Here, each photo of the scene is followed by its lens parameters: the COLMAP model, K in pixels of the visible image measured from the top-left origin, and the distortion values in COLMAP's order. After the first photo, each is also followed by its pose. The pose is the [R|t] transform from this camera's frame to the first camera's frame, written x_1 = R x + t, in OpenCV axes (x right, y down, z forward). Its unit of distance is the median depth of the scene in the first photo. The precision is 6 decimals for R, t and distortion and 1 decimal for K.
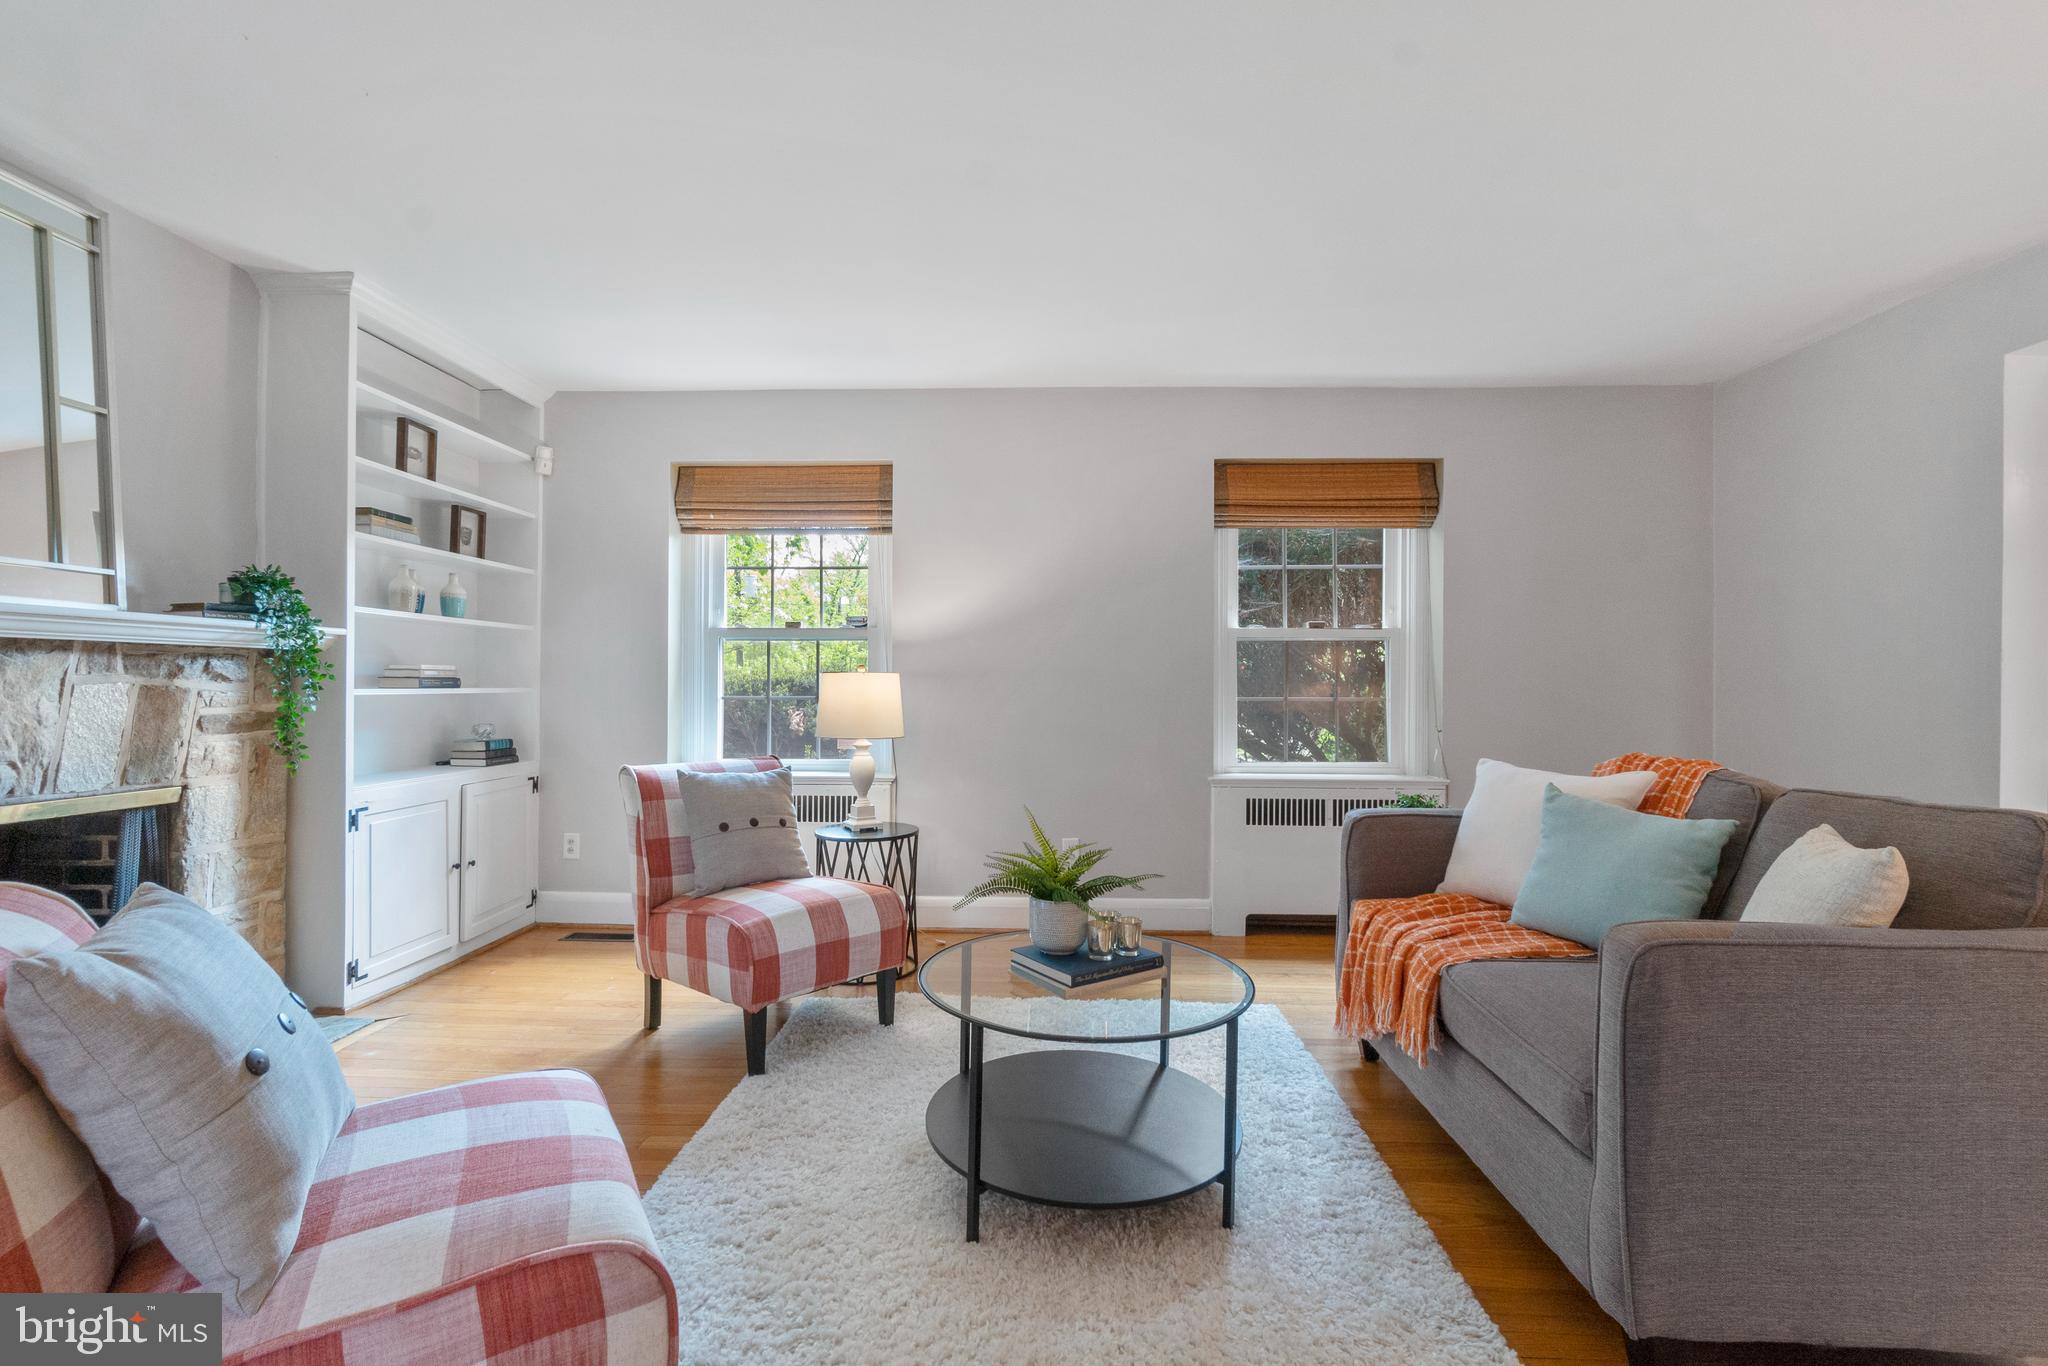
lens RADIAL K [[877.2, 0, 1020.7], [0, 877.2, 680.4], [0, 0, 1]] dist [-0.001968, -0.000839]
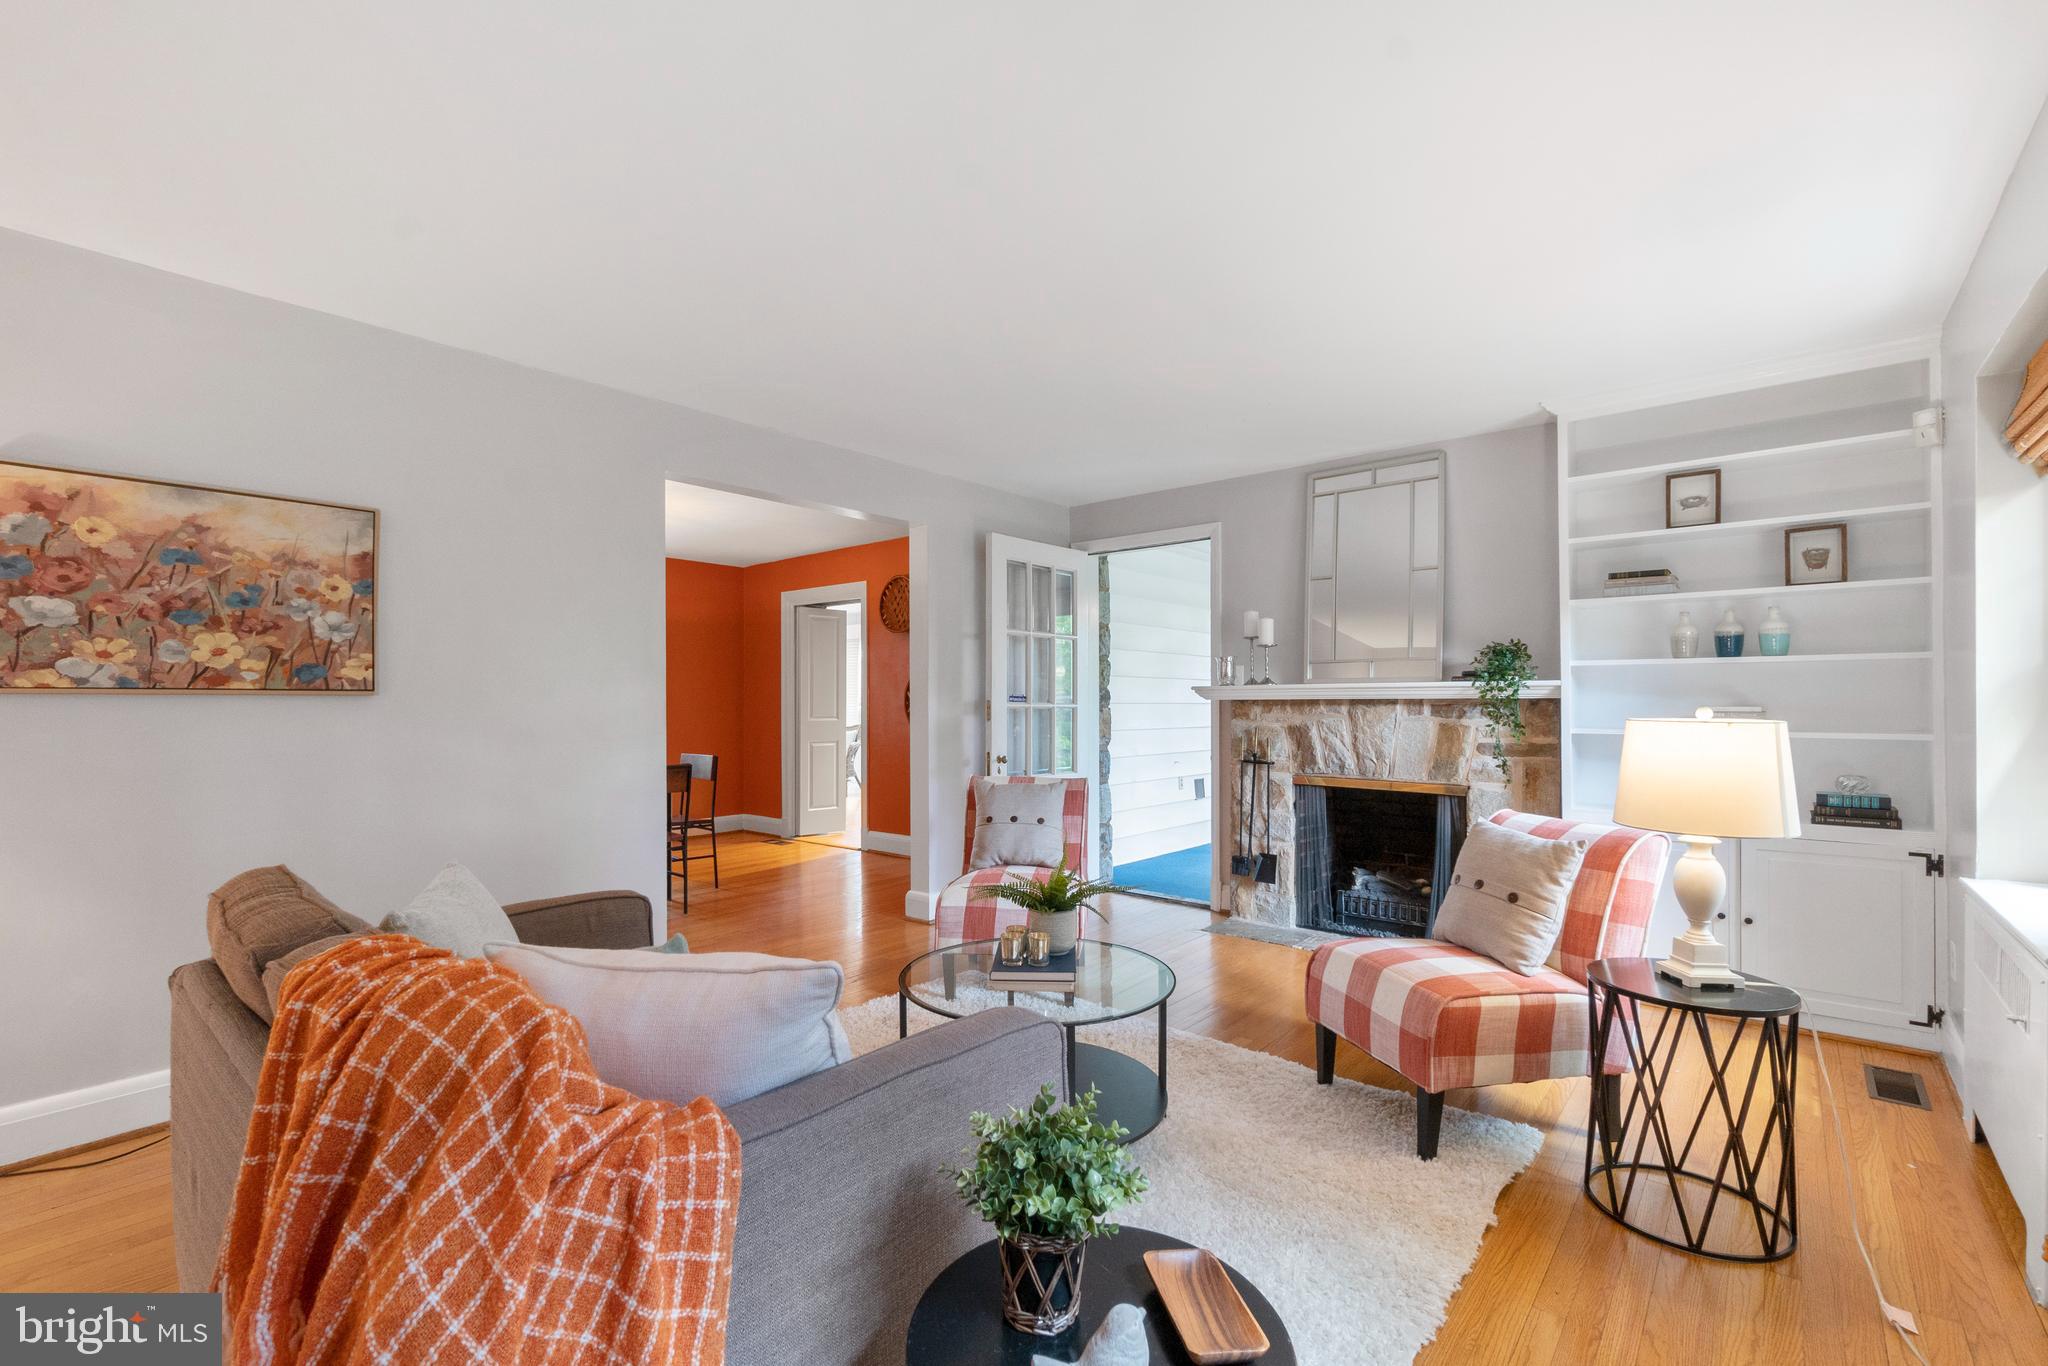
lens RADIAL K [[885.3, 0, 1018.8], [0, 885.3, 690.4], [0, 0, 1]] dist [-0.004511, -0.000527]
pose [[-0.621223, -0.010996, -0.783557, 0.535483], [0.003181, 0.999858, -0.016554, -0.020136], [0.783628, -0.012777, -0.621099, 0.891932]]
